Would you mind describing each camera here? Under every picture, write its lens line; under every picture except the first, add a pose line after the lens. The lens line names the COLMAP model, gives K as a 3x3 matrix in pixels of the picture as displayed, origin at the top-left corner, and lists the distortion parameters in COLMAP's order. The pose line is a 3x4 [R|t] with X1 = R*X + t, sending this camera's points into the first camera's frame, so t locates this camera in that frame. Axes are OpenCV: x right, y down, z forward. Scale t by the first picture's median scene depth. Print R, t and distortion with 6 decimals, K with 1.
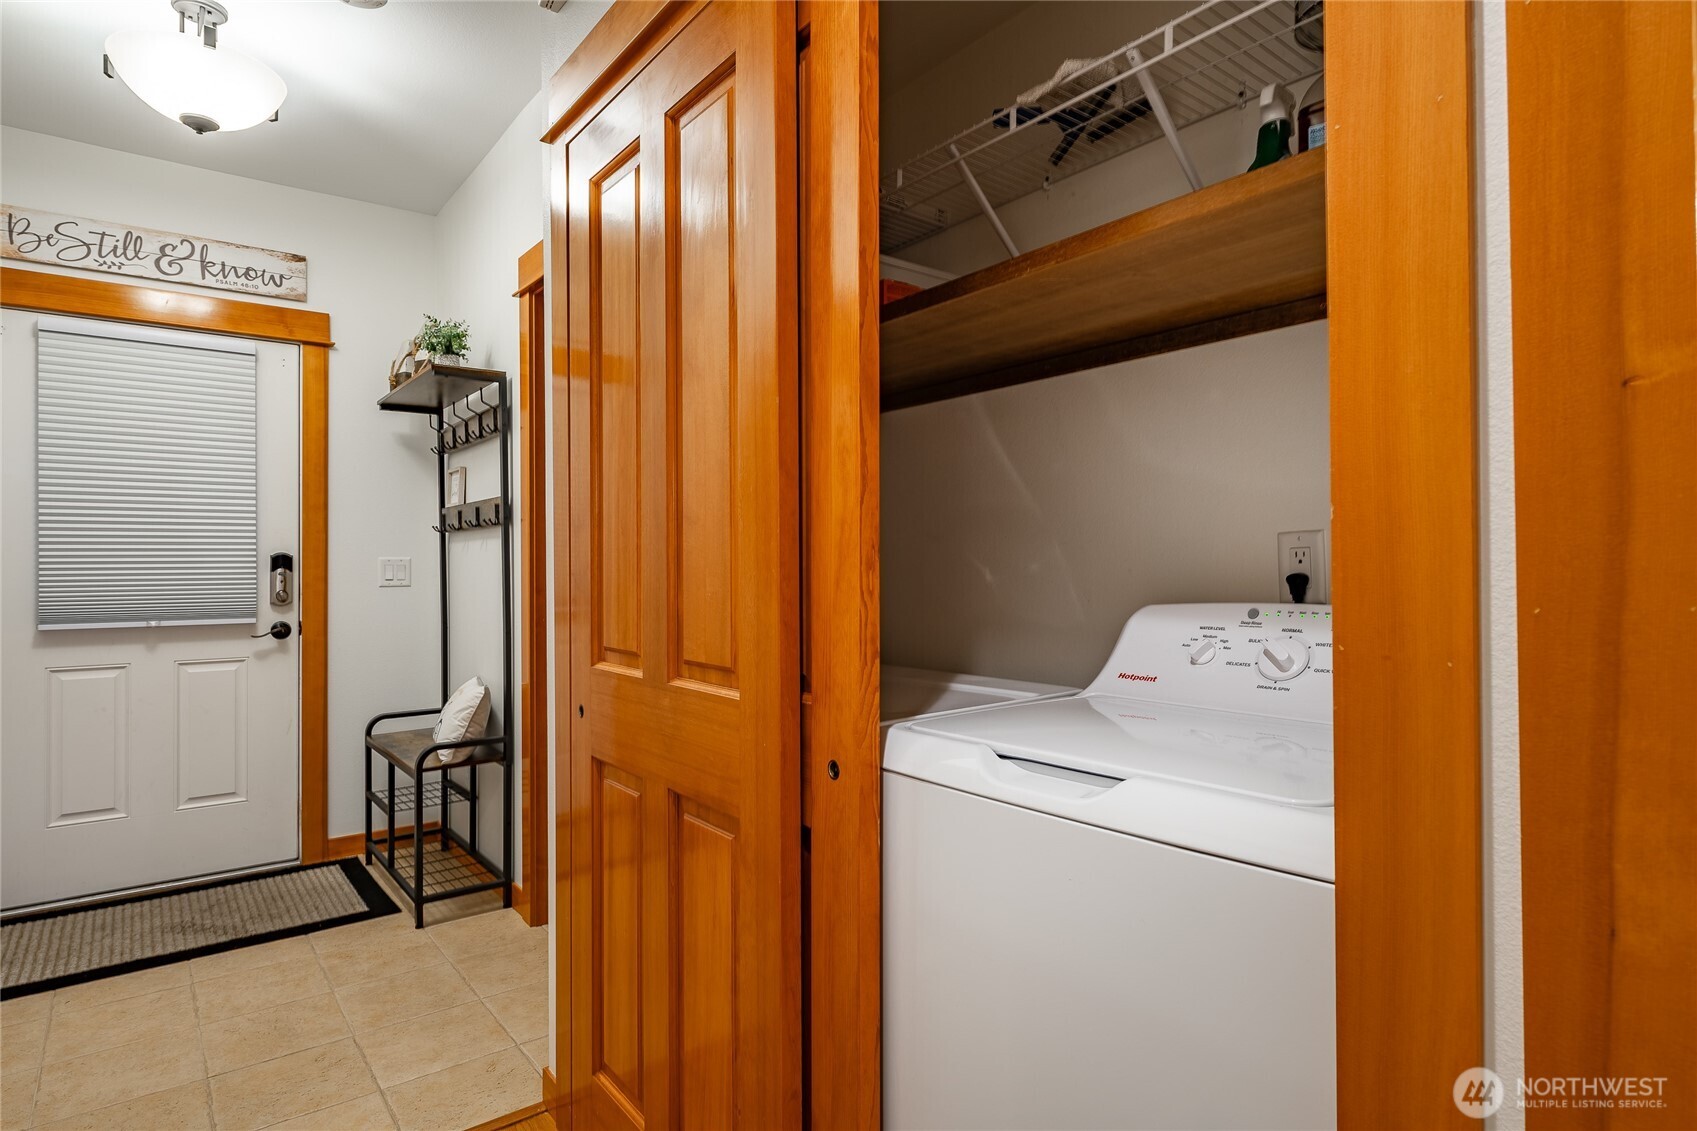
lens RADIAL K [[920.9, 0, 848.5], [0, 920.9, 565.5], [0, 0, 1]] dist [0.002297, 0.000426]
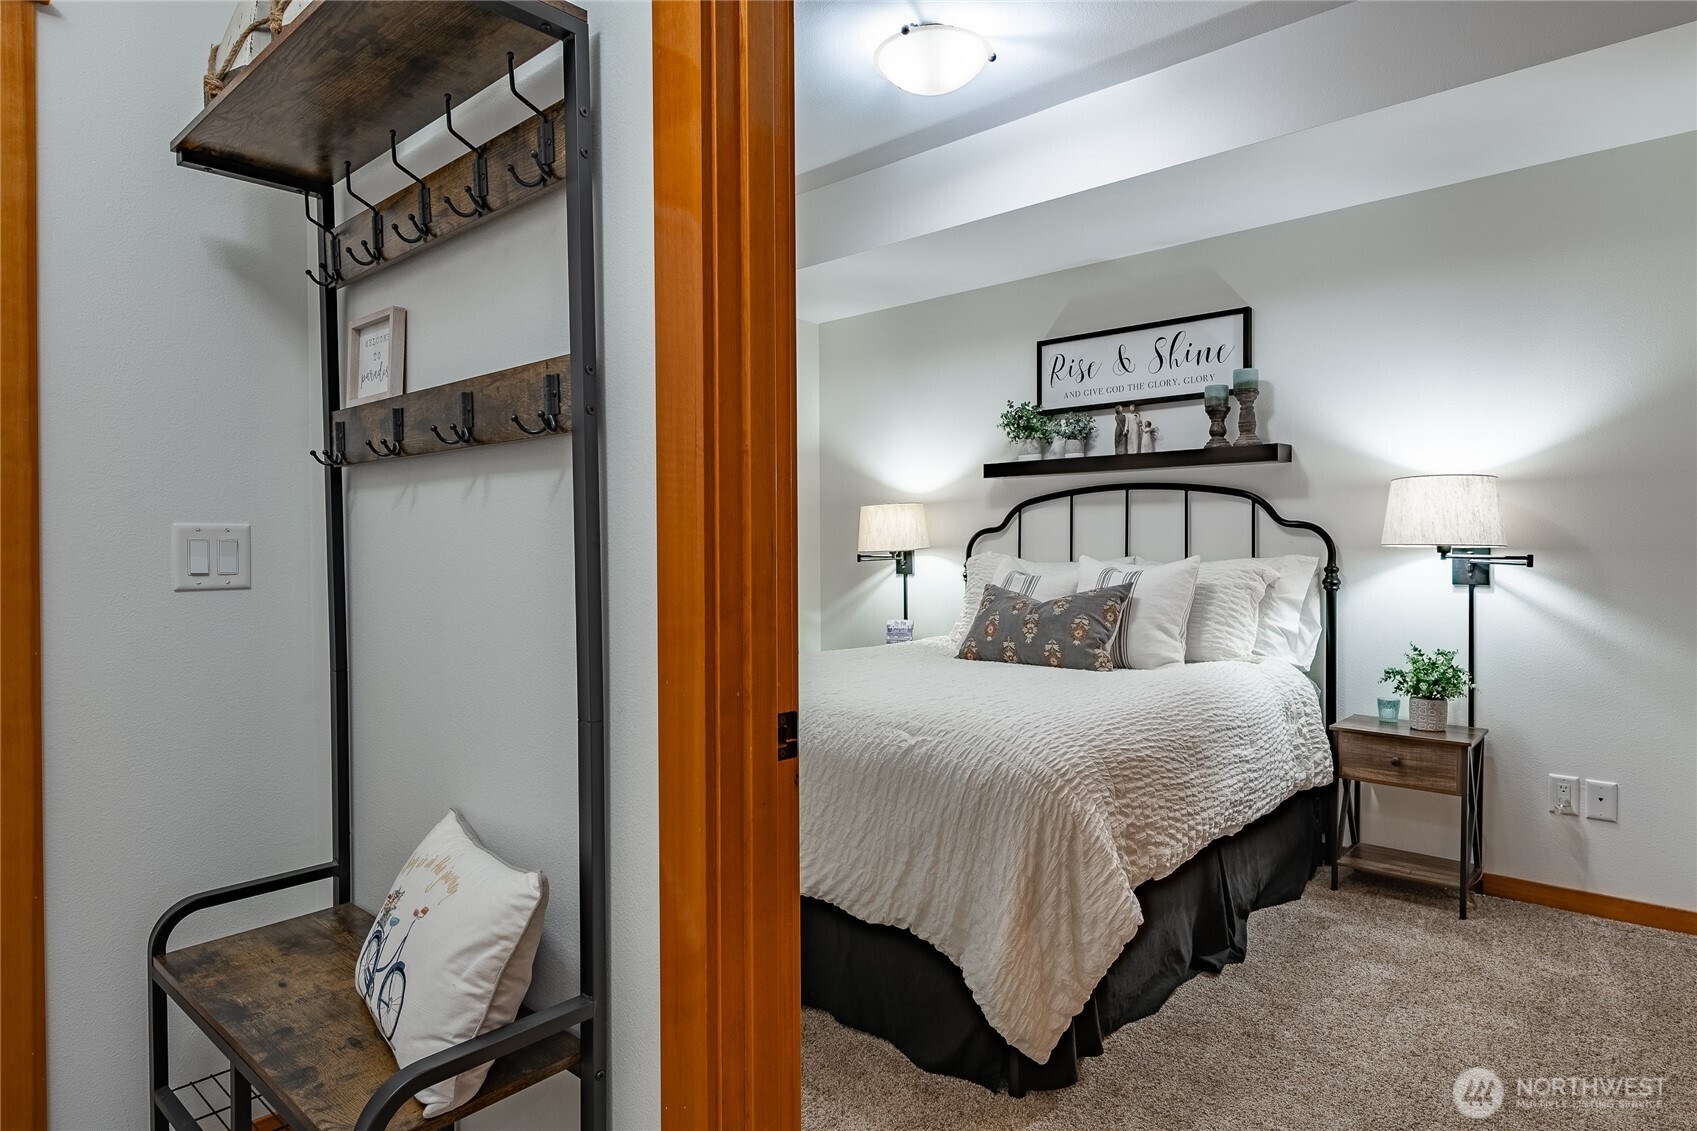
lens RADIAL K [[1003.9, 0, 852.9], [0, 1003.9, 556.7], [0, 0, 1]] dist [0.006078, -0.001426]
pose [[0.985353, -0.003023, 0.170498, -0.290247], [0.000235, 0.999866, 0.016371, -0.000605], [-0.170525, -0.016091, 0.985222, 0.505049]]
